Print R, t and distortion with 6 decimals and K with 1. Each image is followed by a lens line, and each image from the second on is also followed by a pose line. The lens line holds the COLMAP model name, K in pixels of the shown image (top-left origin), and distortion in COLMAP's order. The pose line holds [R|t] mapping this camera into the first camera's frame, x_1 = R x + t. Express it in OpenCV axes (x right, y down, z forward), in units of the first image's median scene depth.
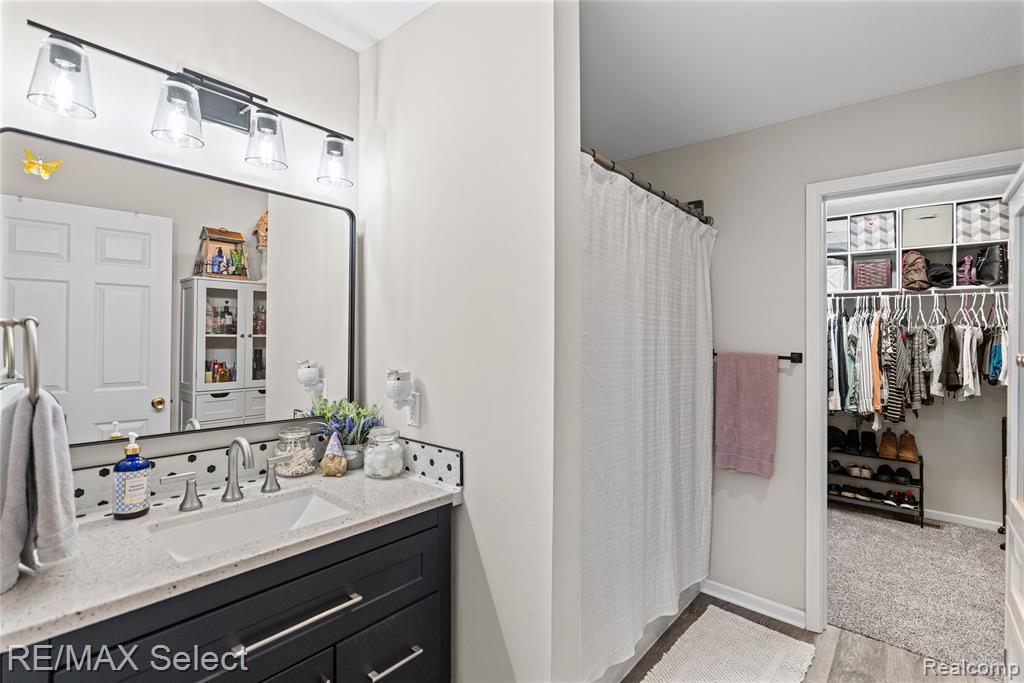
lens RADIAL K [[457.3, 0, 527.8], [0, 457.3, 331.1], [0, 0, 1]] dist [-0.012140, 0.000196]
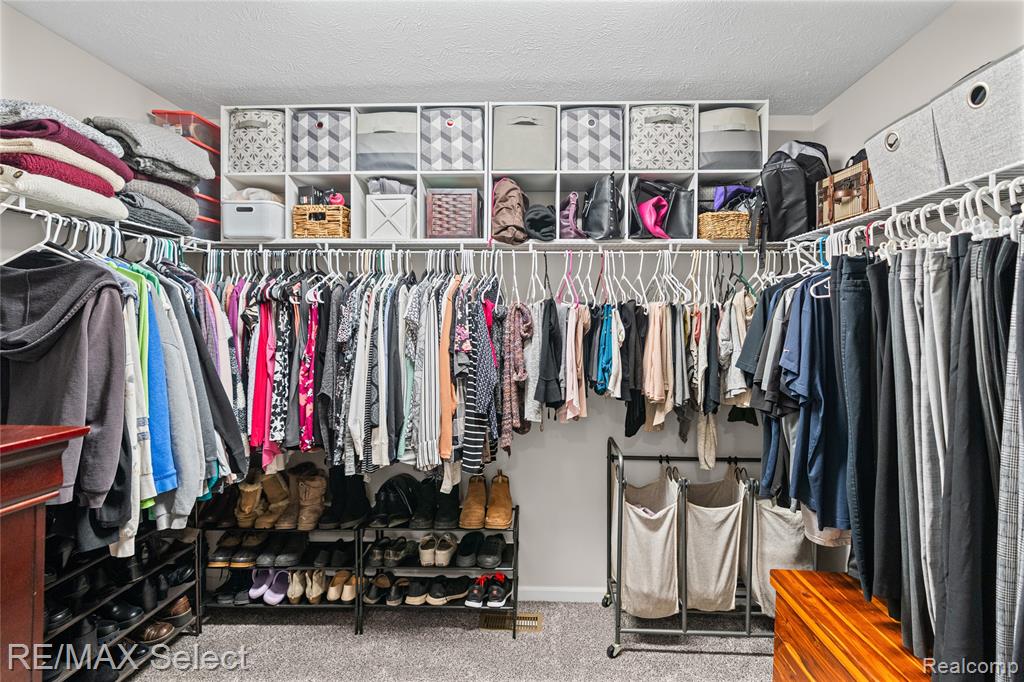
lens RADIAL K [[457.3, 0, 527.8], [0, 457.3, 330.6], [0, 0, 1]] dist [-0.012140, 0.000196]
pose [[0.778947, -0.018096, 0.626829, 0.507491], [-0.004198, 0.999411, 0.034070, 0.004883], [-0.627076, -0.029171, 0.778412, 0.523979]]
